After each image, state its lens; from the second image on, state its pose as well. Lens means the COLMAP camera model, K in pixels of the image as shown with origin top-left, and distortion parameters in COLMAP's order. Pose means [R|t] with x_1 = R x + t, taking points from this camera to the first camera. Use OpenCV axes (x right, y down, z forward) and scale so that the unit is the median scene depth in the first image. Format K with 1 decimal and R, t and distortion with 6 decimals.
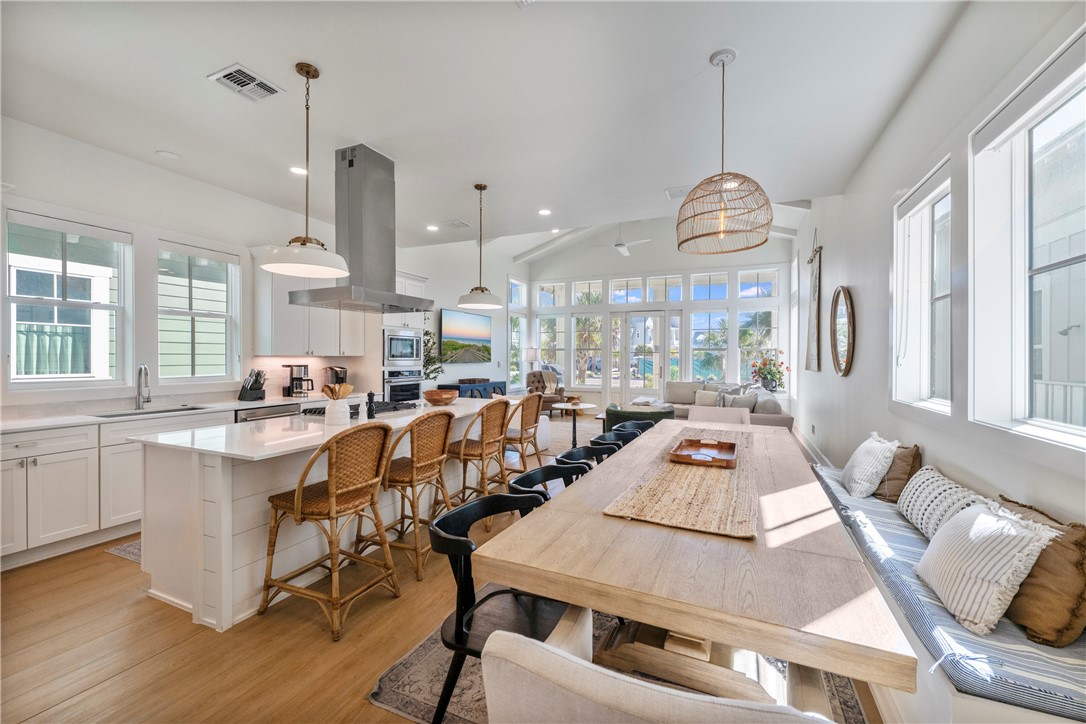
lens RADIAL K [[429.2, 0, 548.7], [0, 429.2, 359.7], [0, 0, 1]] dist [-0.002815, 0.000015]
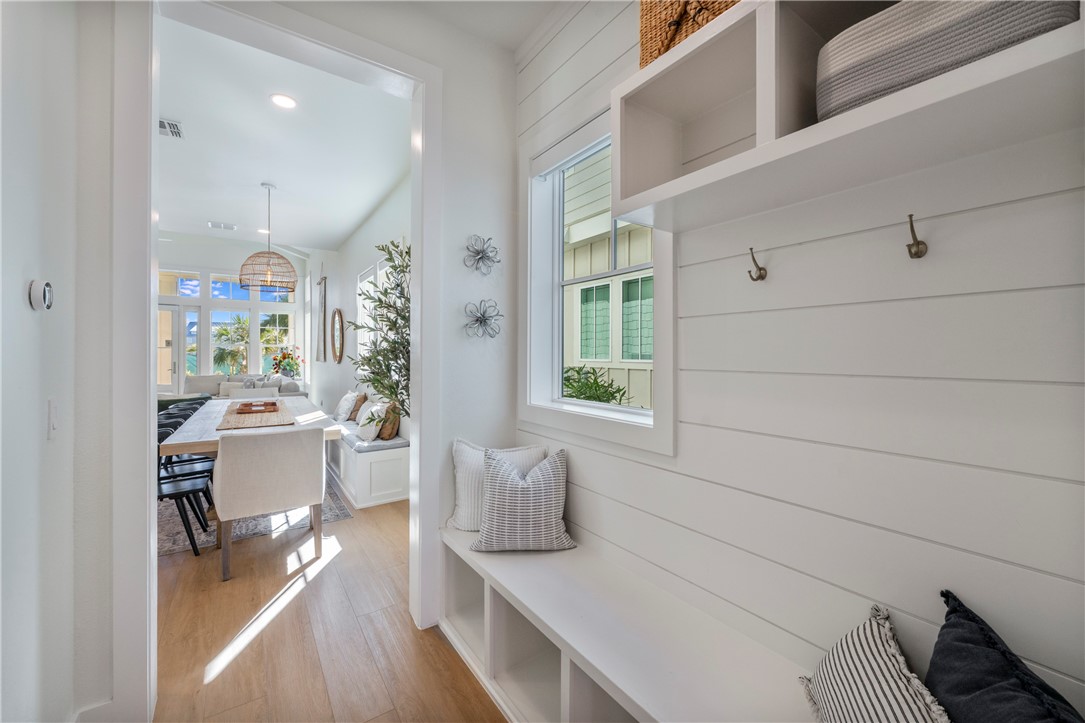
lens RADIAL K [[428.8, 0, 542.7], [0, 428.8, 352.3], [0, 0, 1]] dist [-0.002815, 0.000015]
pose [[0.521064, -0.002762, 0.853513, -0.163966], [0.007333, 0.999972, -0.001241, 0.001472], [-0.853486, 0.006905, 0.521070, -0.282699]]
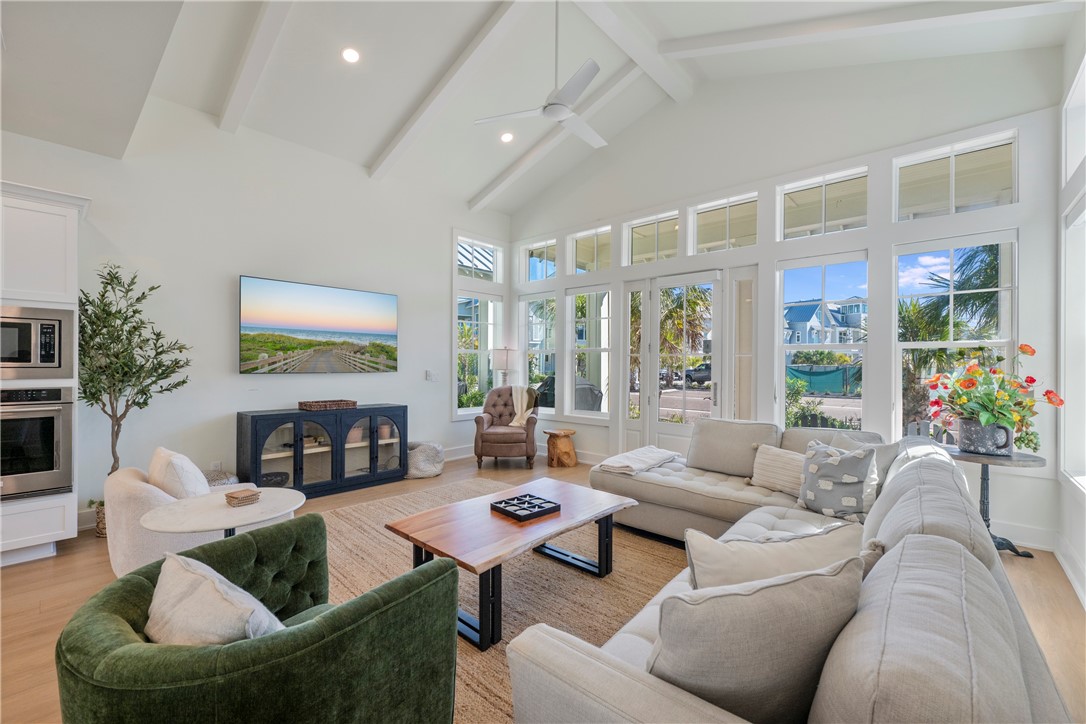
lens RADIAL K [[451.6, 0, 545.3], [0, 451.6, 364.9], [0, 0, 1]] dist [-0.002554, -0.000187]
pose [[0.950971, 0.000641, -0.309280, 0.281325], [-0.002890, 0.999973, -0.006814, -0.000671], [0.309267, 0.007373, 0.950947, 0.527837]]
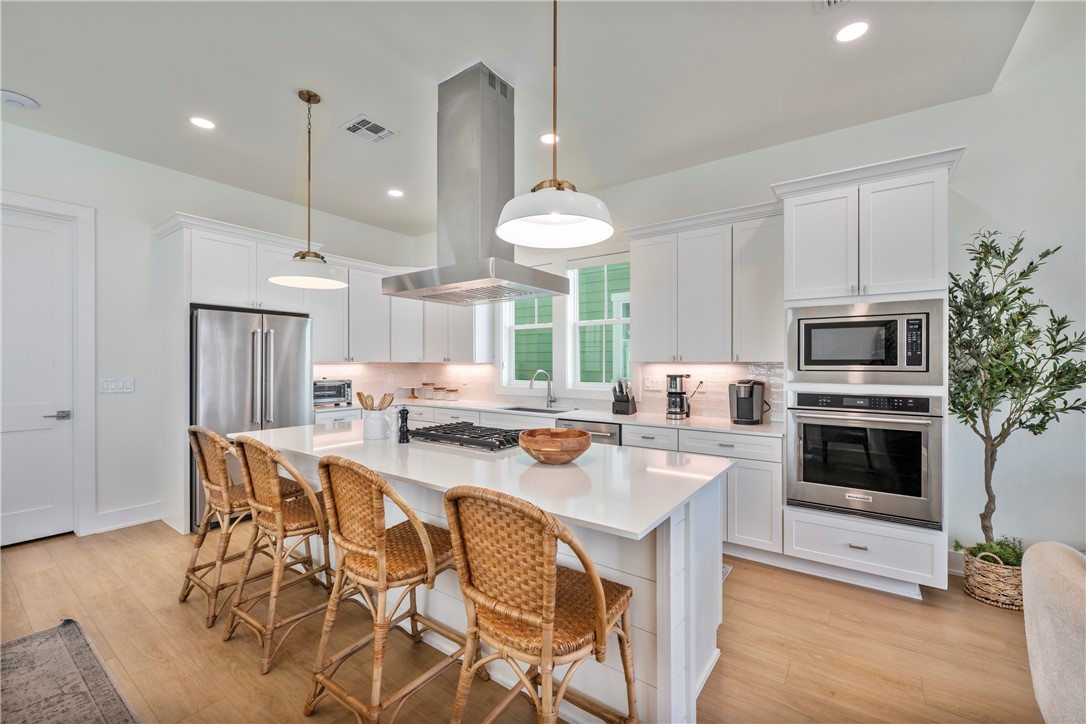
lens RADIAL K [[451.6, 0, 539.5], [0, 451.6, 364.0], [0, 0, 1]] dist [-0.002554, -0.000187]
pose [[-0.216047, -0.005259, -0.976369, 0.129507], [-0.008225, 0.999960, -0.003566, -0.001765], [0.976348, 0.007260, -0.216082, 0.571332]]
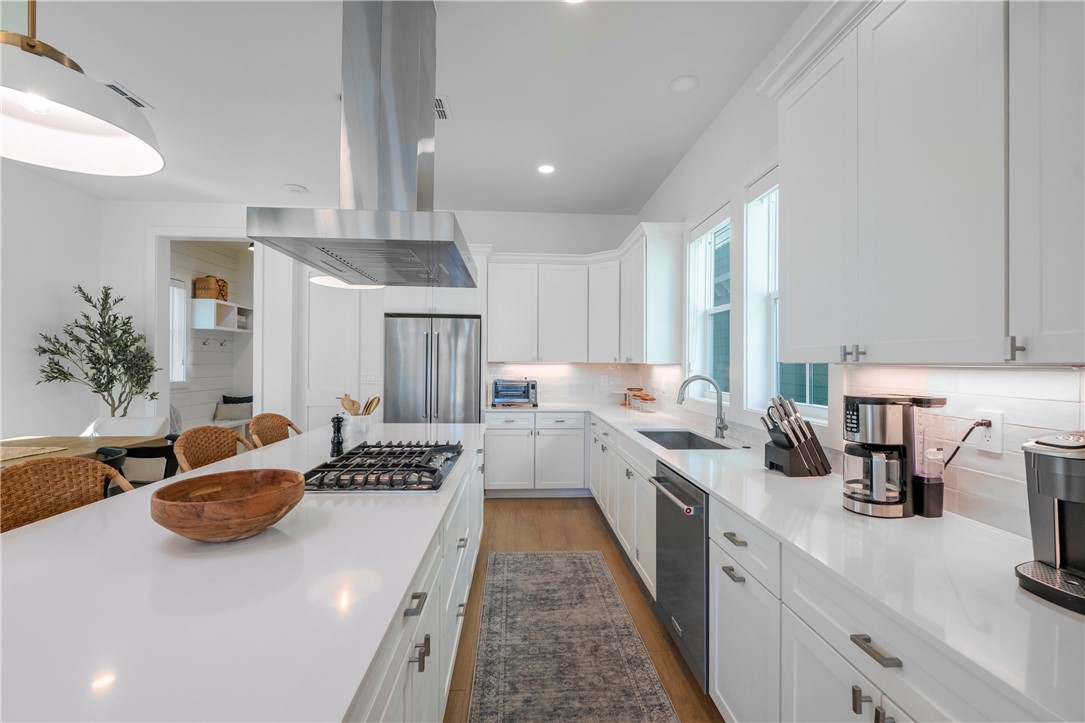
lens RADIAL K [[451.2, 0, 540.6], [0, 451.2, 361.1], [0, 0, 1]] dist [-0.002554, -0.000187]
pose [[-0.891622, -0.015536, -0.452513, -0.152764], [-0.017086, 0.999854, -0.000662, -0.005350], [0.452458, 0.007141, -0.891757, 0.707703]]
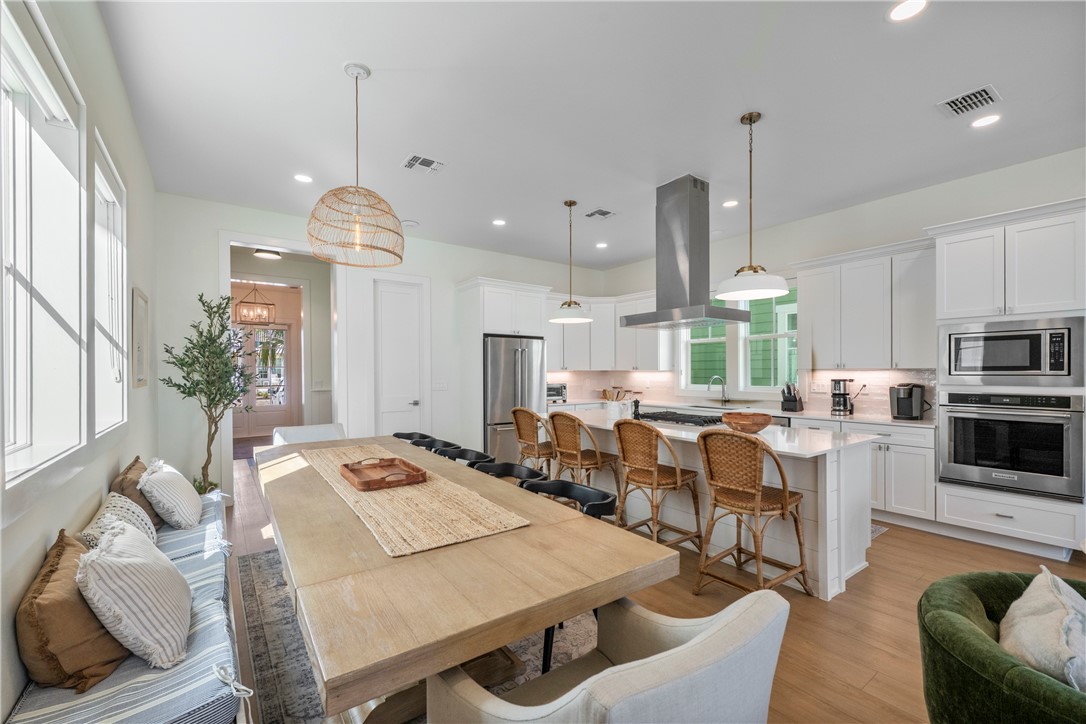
lens RADIAL K [[451.6, 0, 540.0], [0, 451.6, 373.8], [0, 0, 1]] dist [-0.002554, -0.000187]
pose [[-0.506888, 0.000664, -0.862012, 0.326954], [-0.004172, 0.999986, 0.003224, -0.000547], [0.862002, 0.005231, -0.506878, 0.570495]]
